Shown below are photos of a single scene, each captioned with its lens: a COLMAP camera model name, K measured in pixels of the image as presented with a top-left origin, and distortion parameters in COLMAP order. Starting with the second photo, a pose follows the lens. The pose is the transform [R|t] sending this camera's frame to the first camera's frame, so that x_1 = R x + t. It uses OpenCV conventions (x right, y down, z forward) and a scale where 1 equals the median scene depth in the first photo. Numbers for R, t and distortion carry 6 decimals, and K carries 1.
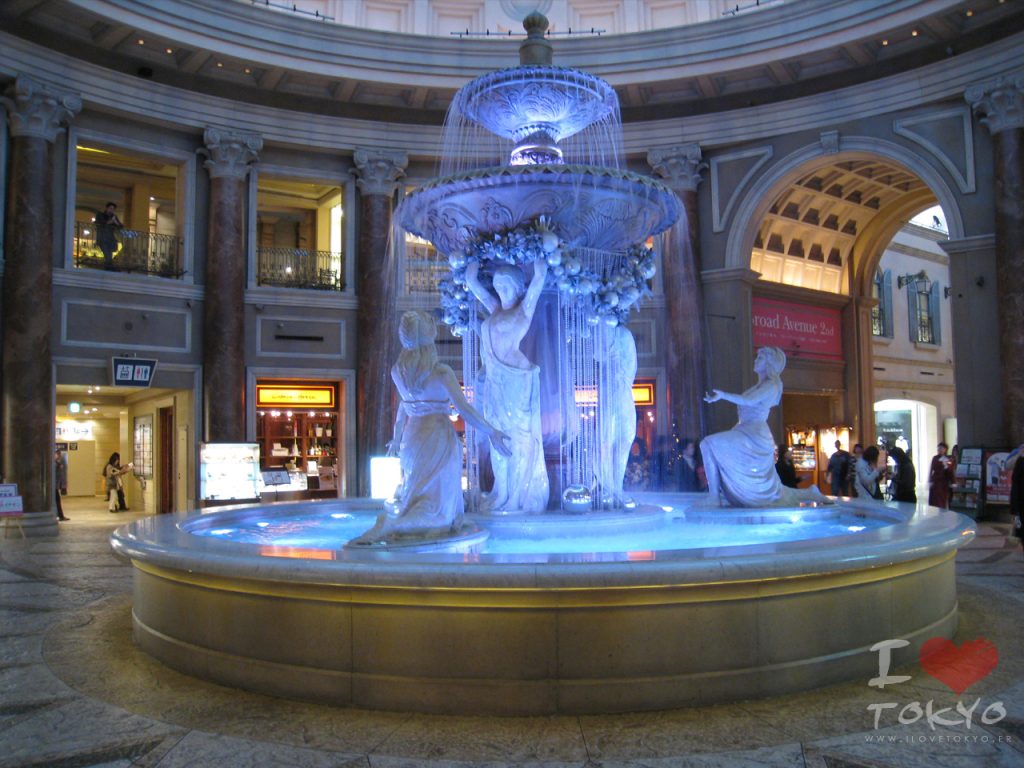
lens RADIAL K [[844.9, 0, 489.6], [0, 844.9, 386.5], [0, 0, 1]] dist [-0.144856, 0.070733]
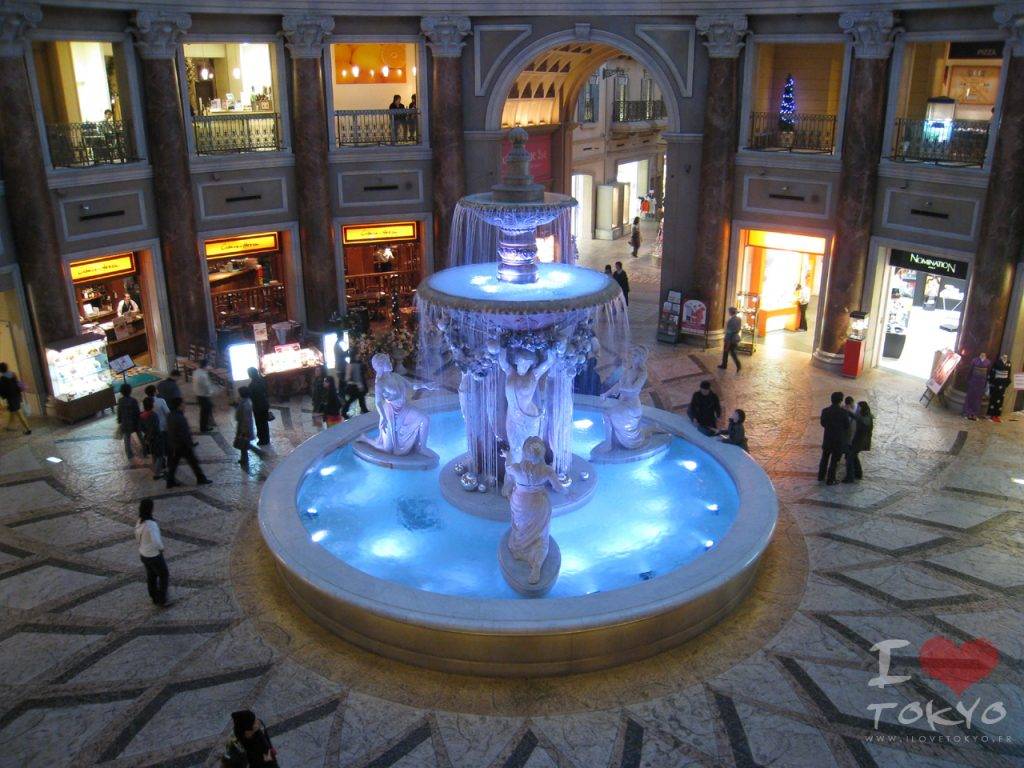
lens RADIAL K [[844.9, 0, 489.6], [0, 844.9, 386.5], [0, 0, 1]] dist [-0.144856, 0.070733]
pose [[0.890136, -0.154406, 0.428738, -0.270706], [-0.022982, 0.924436, 0.380643, -0.256752], [-0.455115, -0.348678, 0.819326, -0.084488]]
